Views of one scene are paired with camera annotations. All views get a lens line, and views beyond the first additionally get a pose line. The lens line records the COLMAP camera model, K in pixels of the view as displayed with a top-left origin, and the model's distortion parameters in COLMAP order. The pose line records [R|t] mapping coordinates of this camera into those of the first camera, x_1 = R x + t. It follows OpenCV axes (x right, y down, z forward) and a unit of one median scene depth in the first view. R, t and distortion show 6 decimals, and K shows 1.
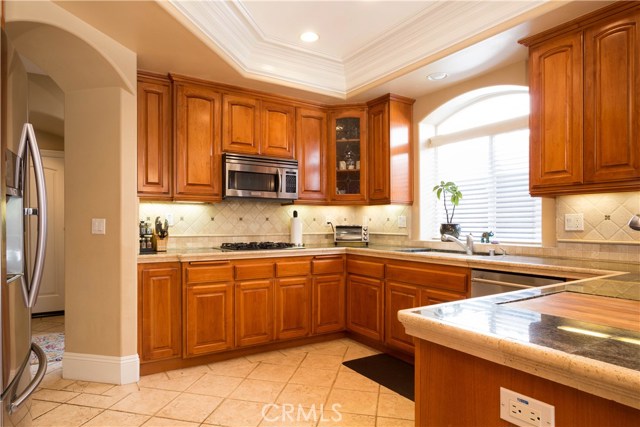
lens RADIAL K [[391.3, 0, 305.0], [0, 391.3, 227.8], [0, 0, 1]] dist [0.005545, 0.000881]
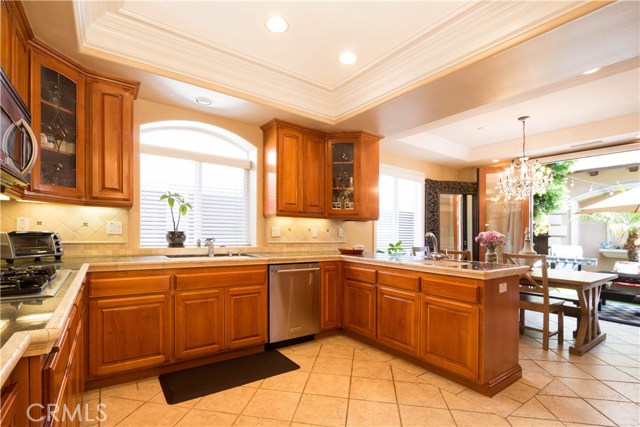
lens RADIAL K [[289.6, 0, 305.3], [0, 289.6, 231.1], [0, 0, 1]] dist [-0.011069, -0.001342]
pose [[-0.035232, 0.000415, 0.999379, -0.461171], [-0.008778, 0.999961, -0.000725, -0.013281], [-0.999341, -0.008798, -0.035227, 0.667033]]
